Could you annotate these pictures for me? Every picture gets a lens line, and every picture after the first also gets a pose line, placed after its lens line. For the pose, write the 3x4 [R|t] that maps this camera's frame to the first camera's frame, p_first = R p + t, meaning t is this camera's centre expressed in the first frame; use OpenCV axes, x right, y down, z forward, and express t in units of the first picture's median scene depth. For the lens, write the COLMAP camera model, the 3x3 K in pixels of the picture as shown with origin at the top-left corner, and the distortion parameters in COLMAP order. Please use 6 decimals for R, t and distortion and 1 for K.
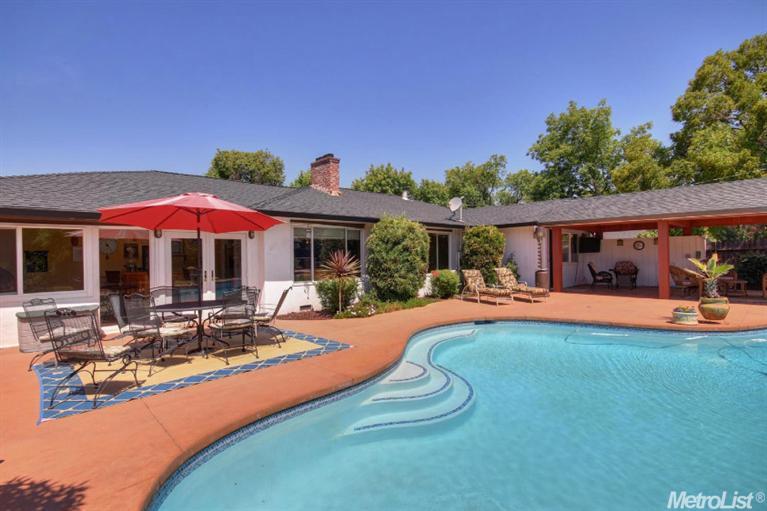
lens RADIAL K [[367.6, 0, 383.5], [0, 367.6, 255.5], [0, 0, 1]] dist [-0.000180, -0.000539]
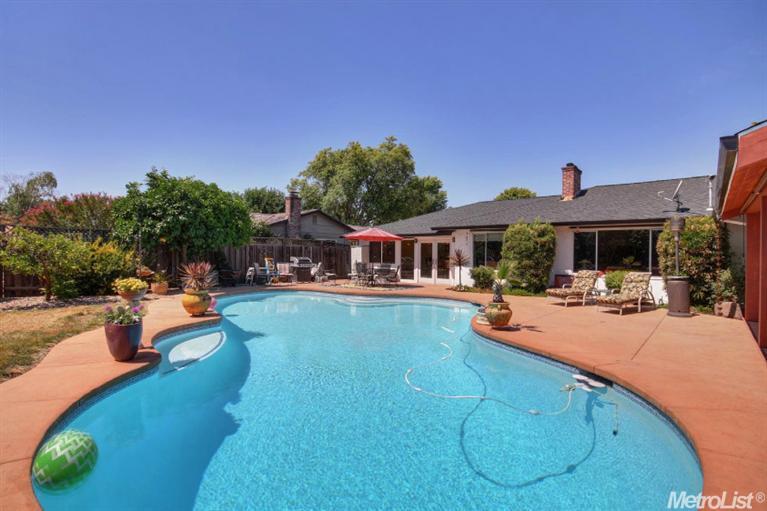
lens RADIAL K [[367.6, 0, 383.5], [0, 367.6, 255.5], [0, 0, 1]] dist [-0.000180, -0.000539]
pose [[0.057157, 0.017198, -0.998217, 1.342011], [-0.004146, 0.999847, 0.016988, -0.010490], [0.998357, 0.003167, 0.057220, 0.513906]]
